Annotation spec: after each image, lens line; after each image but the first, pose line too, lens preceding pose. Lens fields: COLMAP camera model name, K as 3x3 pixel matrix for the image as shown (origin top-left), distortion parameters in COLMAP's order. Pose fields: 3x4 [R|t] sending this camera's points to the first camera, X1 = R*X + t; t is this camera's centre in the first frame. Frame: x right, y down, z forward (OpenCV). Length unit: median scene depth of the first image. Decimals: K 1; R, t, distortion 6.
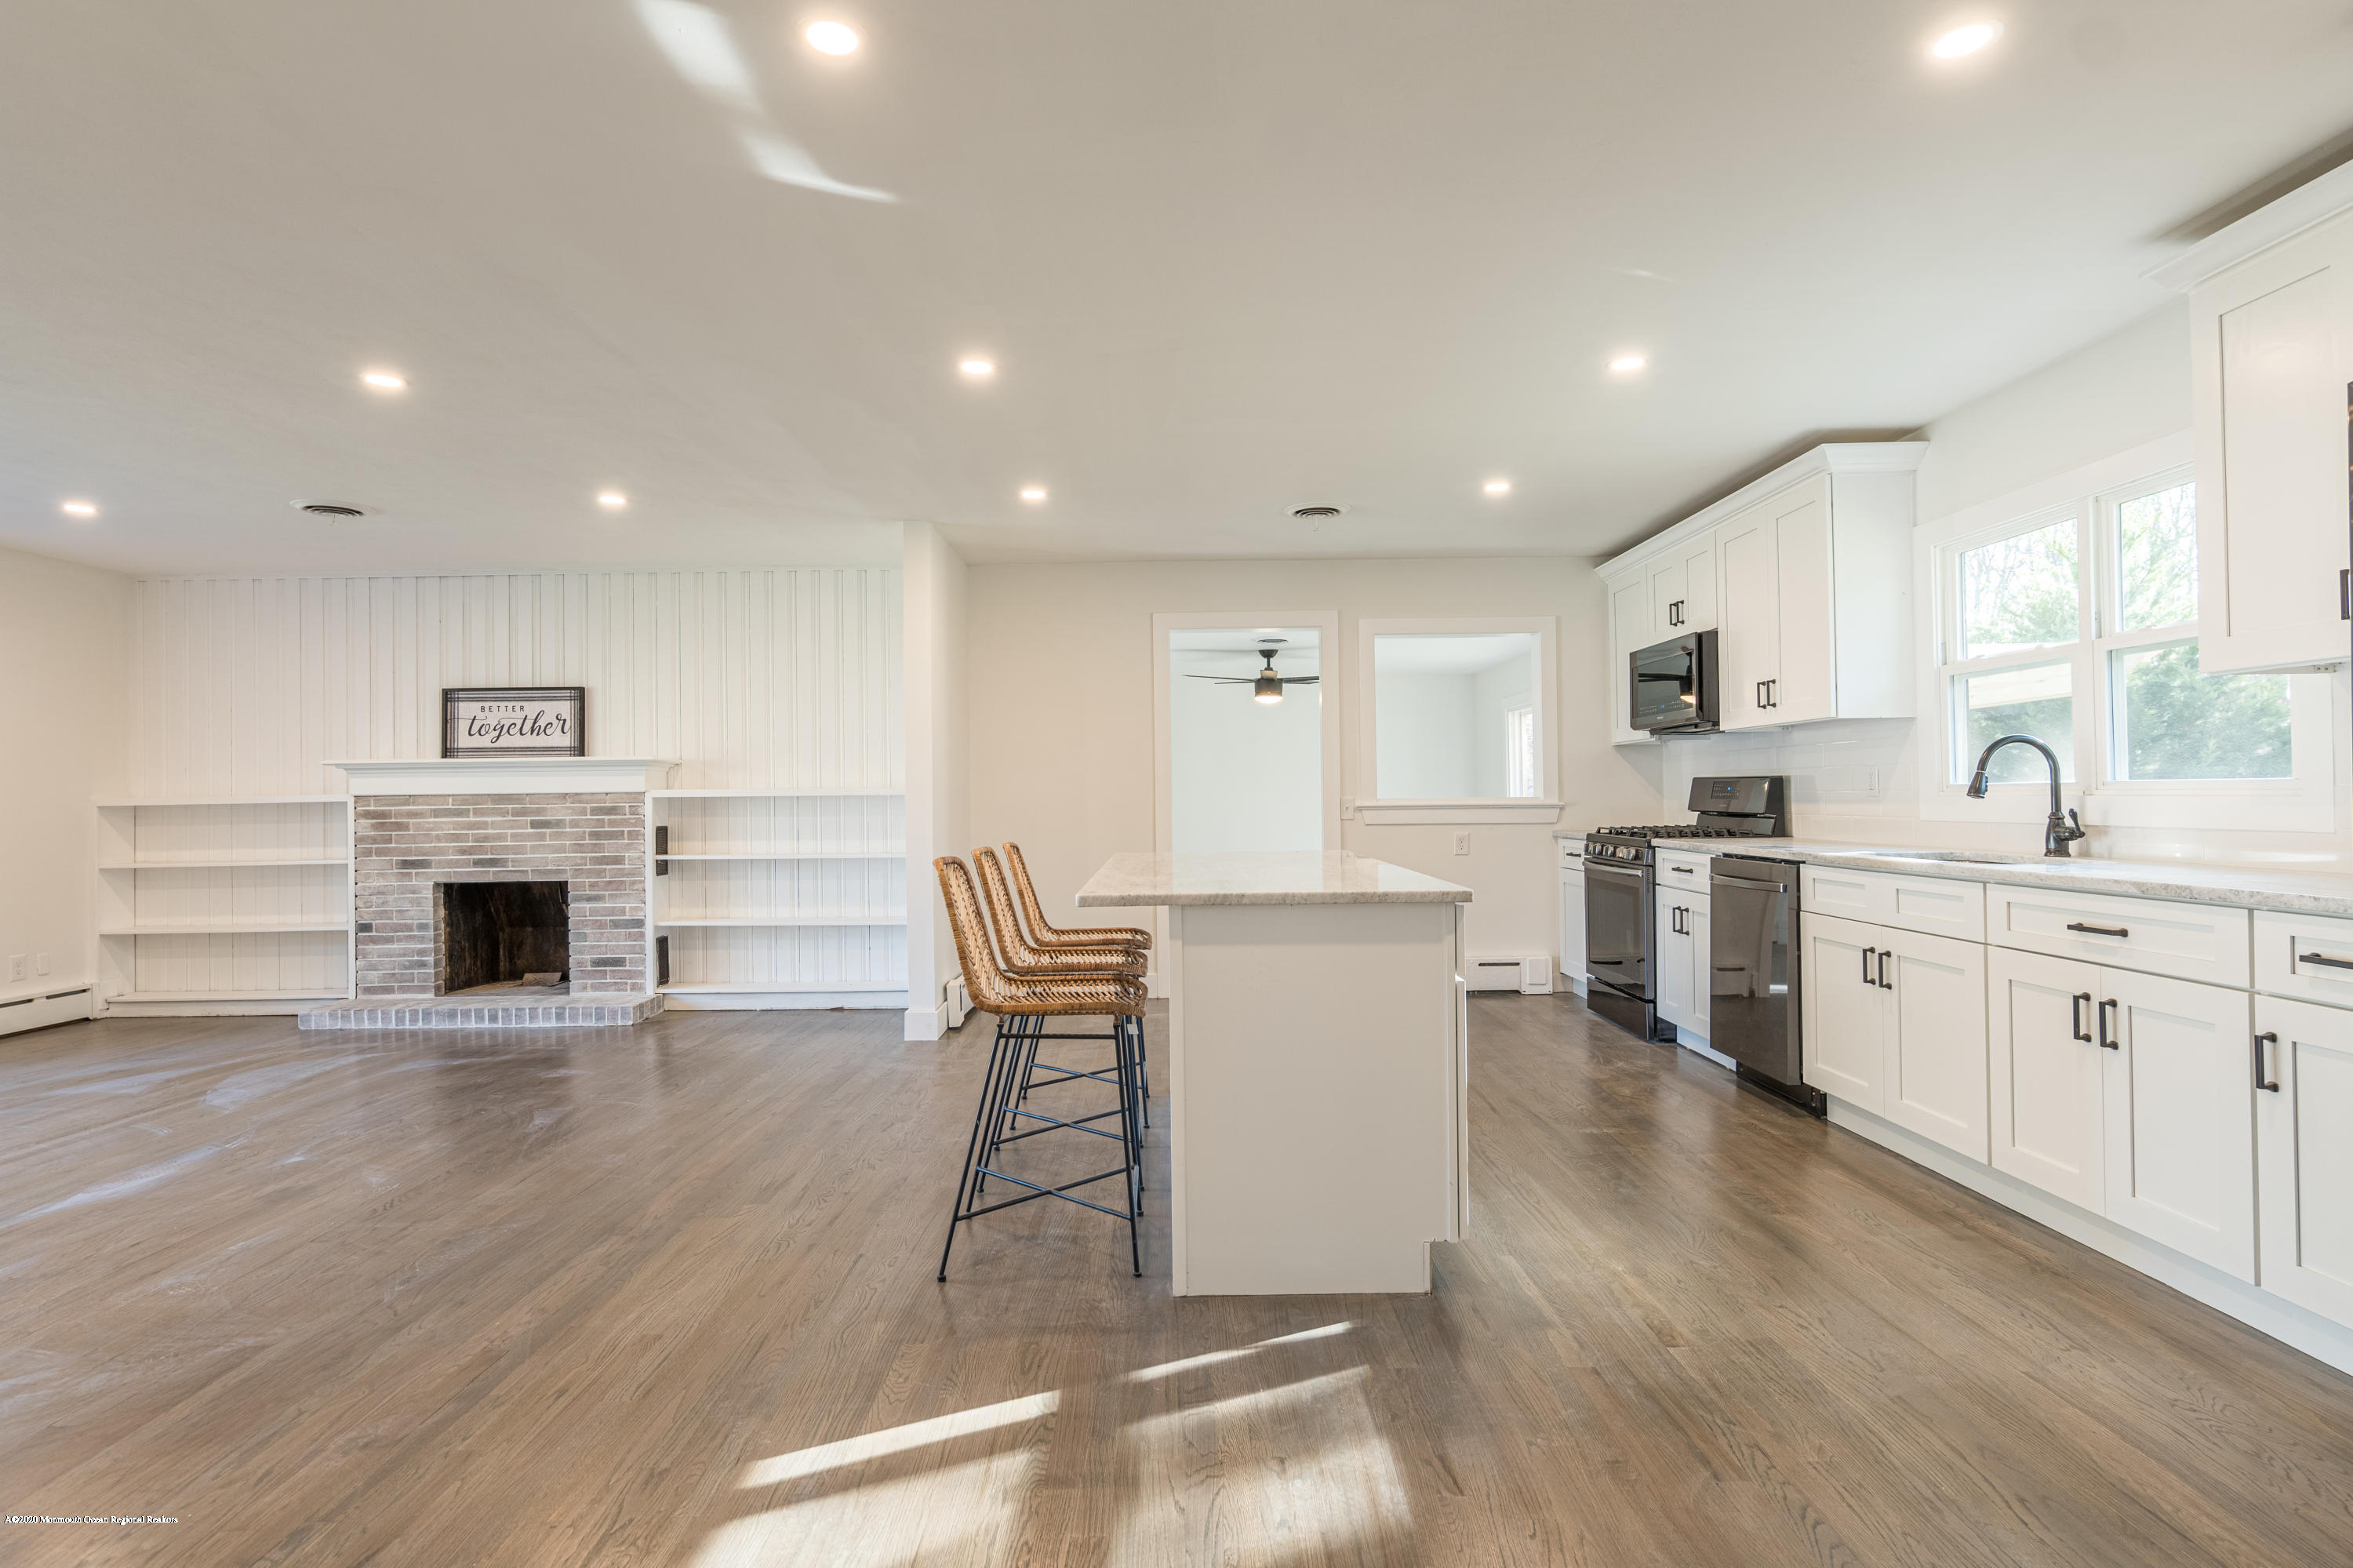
lens RADIAL K [[1165.7, 0, 1174.4], [0, 1165.7, 790.4], [0, 0, 1]] dist [-0.004158, -0.001760]
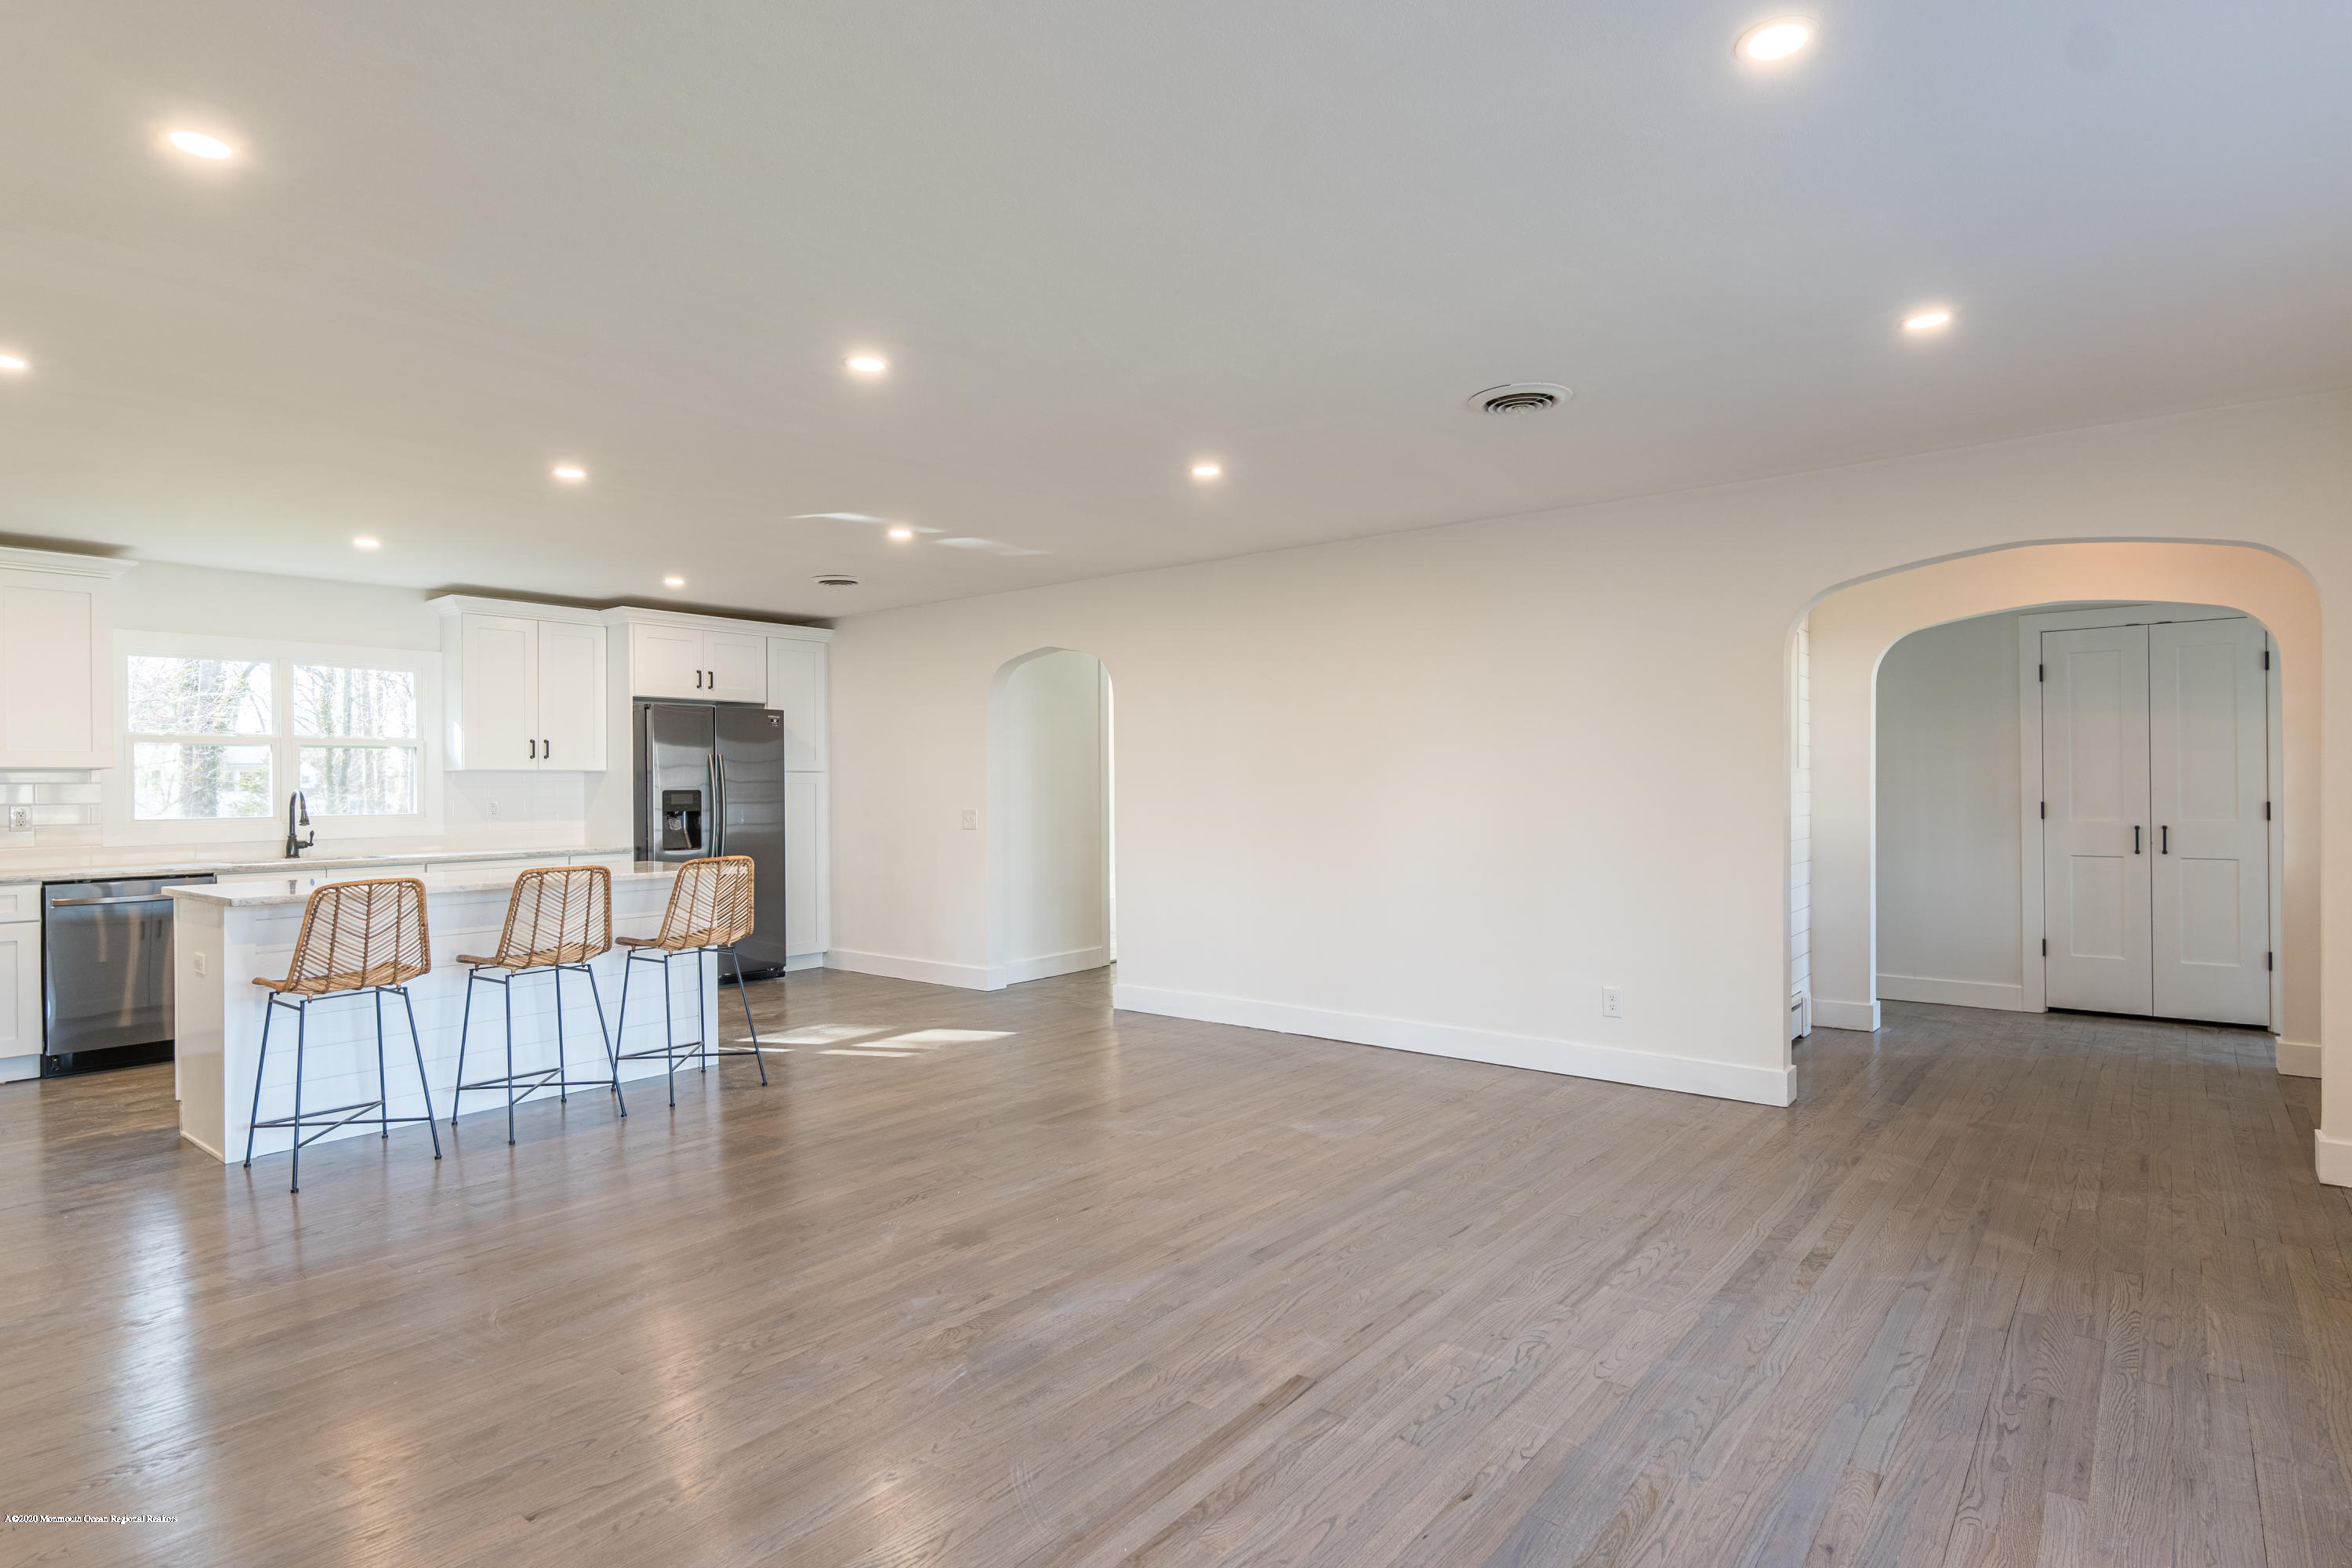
lens RADIAL K [[1231.8, 0, 1177.5], [0, 1231.8, 781.9], [0, 0, 1]] dist [-0.002197, 0.000286]
pose [[-0.771778, 0.023205, 0.635468, -0.828160], [0.016985, 0.999730, -0.015878, -0.003684], [-0.635665, -0.001461, -0.771964, 0.891881]]
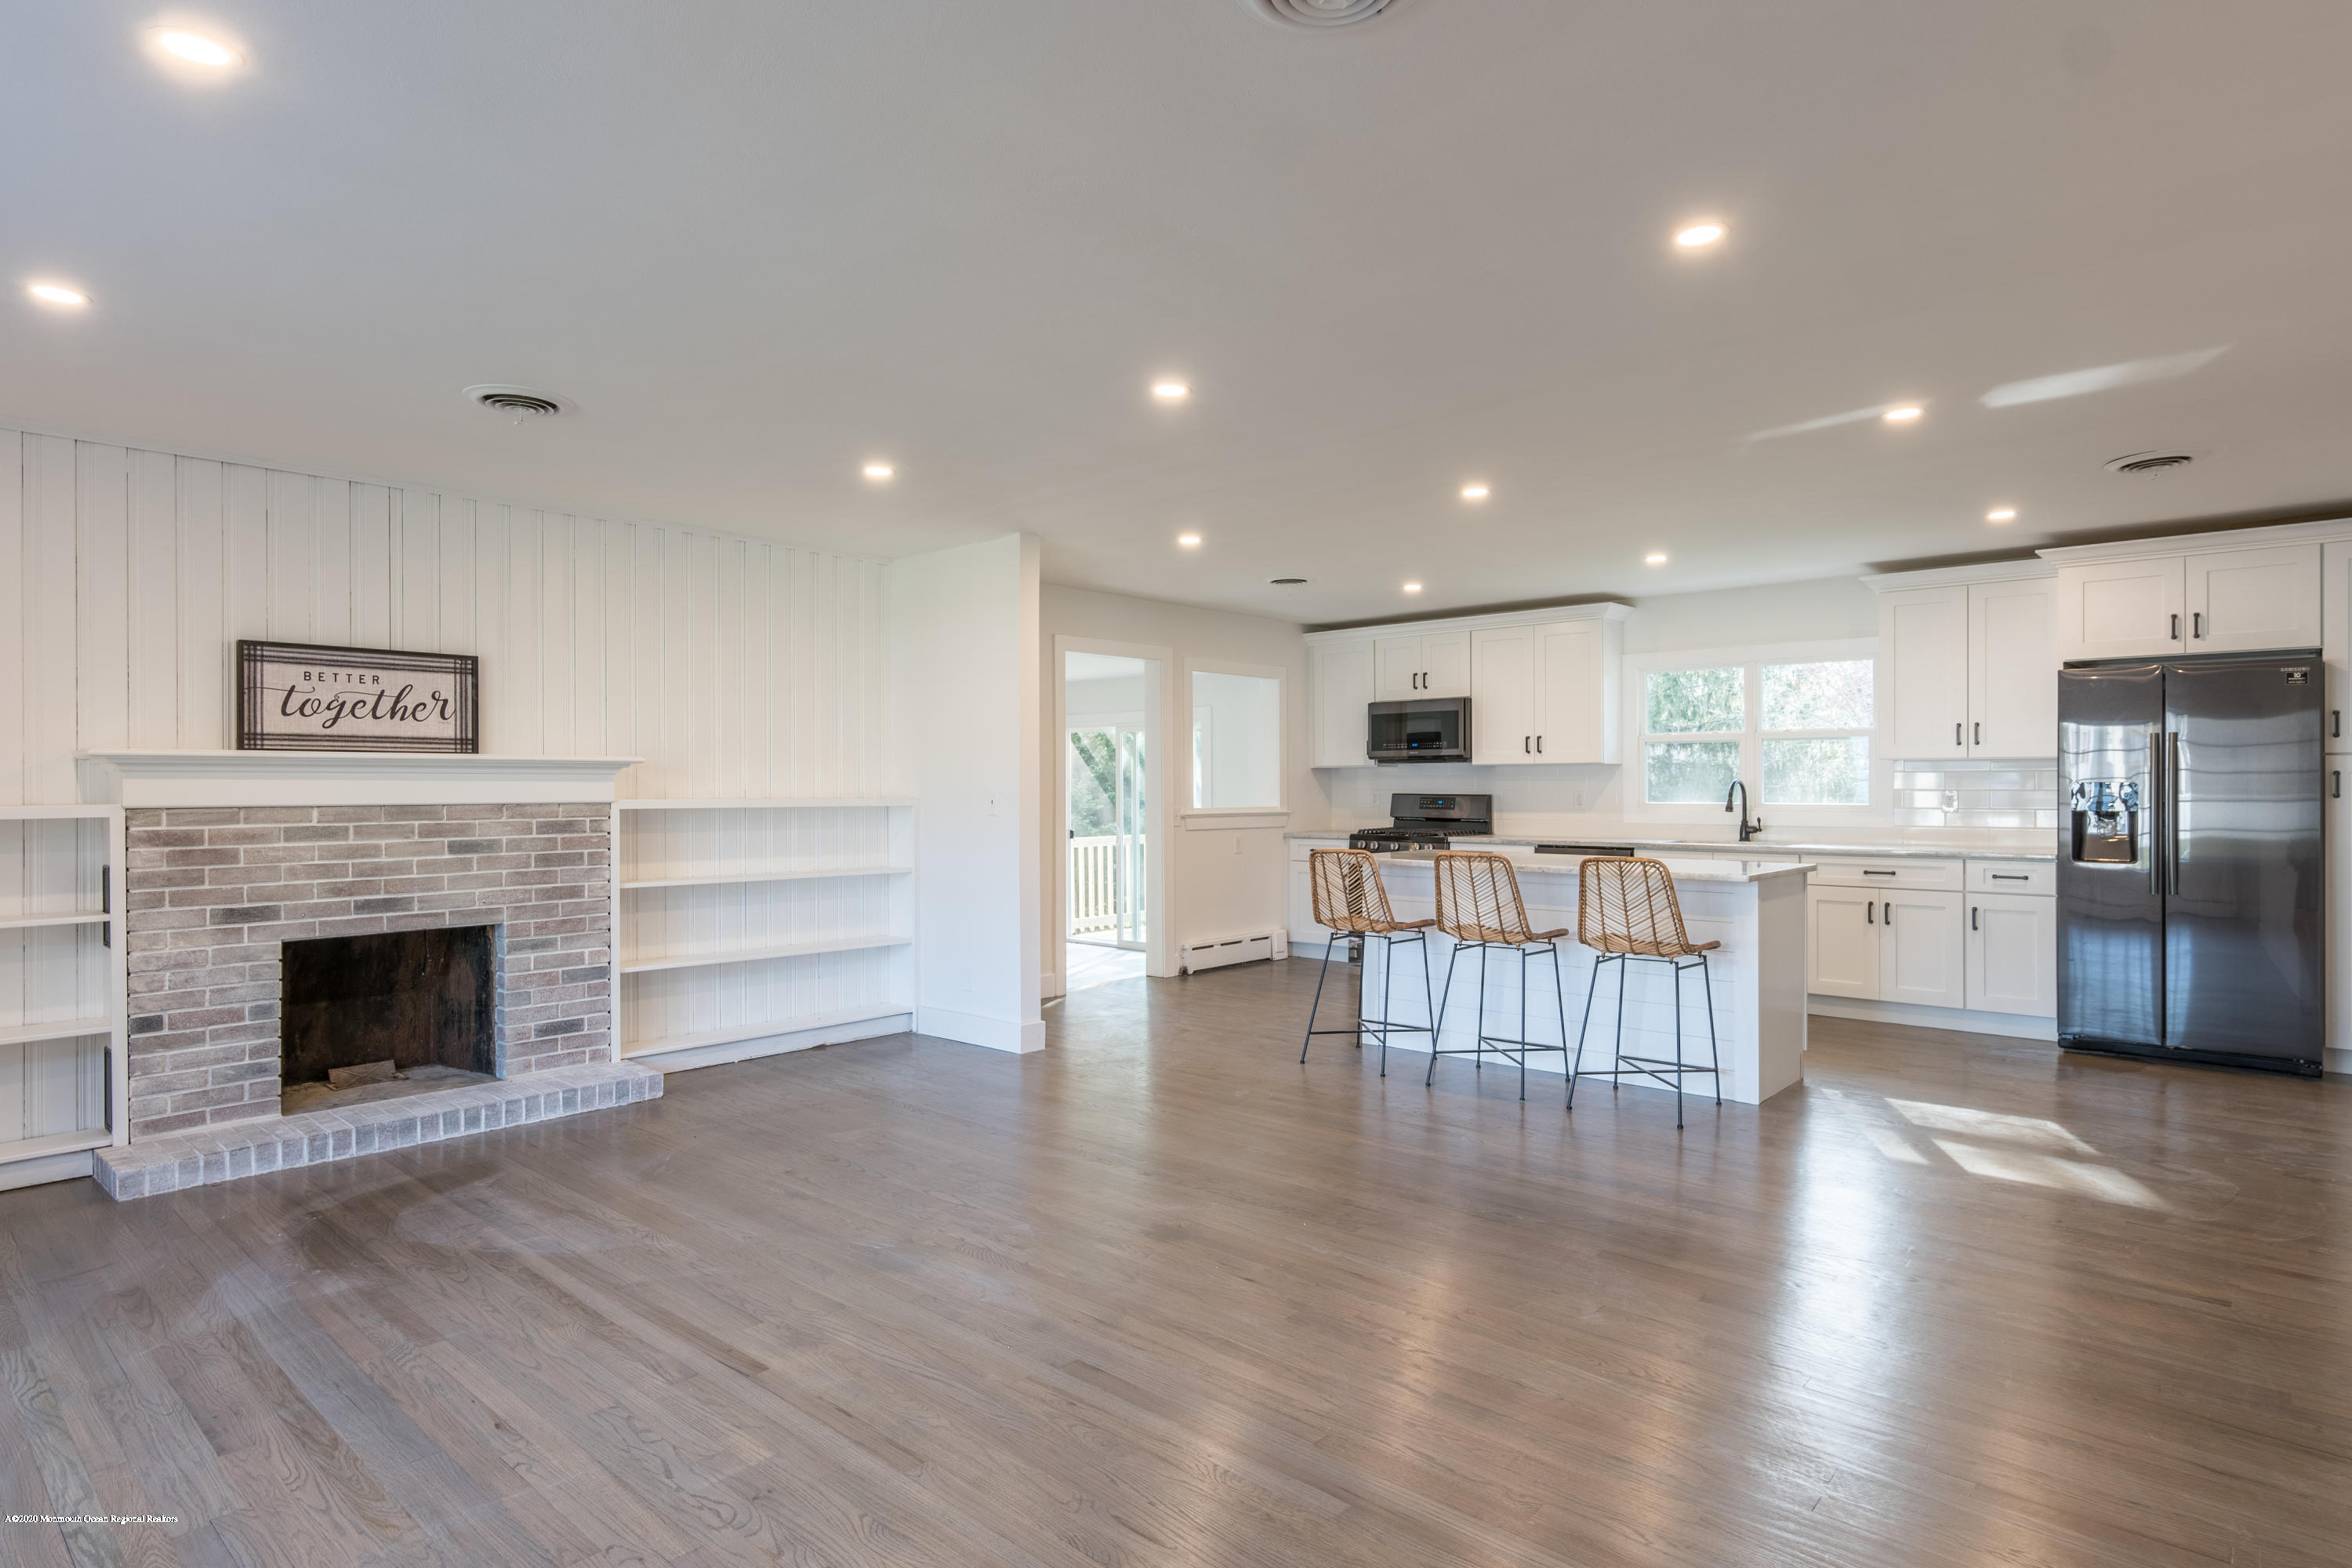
lens RADIAL K [[1244.7, 0, 1176.6], [0, 1244.7, 792.2], [0, 0, 1]] dist [0.002567, 0.000501]
pose [[0.674447, 0.007327, 0.738287, -0.813956], [-0.010060, 0.999949, -0.000735, -0.008593], [-0.738255, -0.006931, 0.674487, 0.161045]]
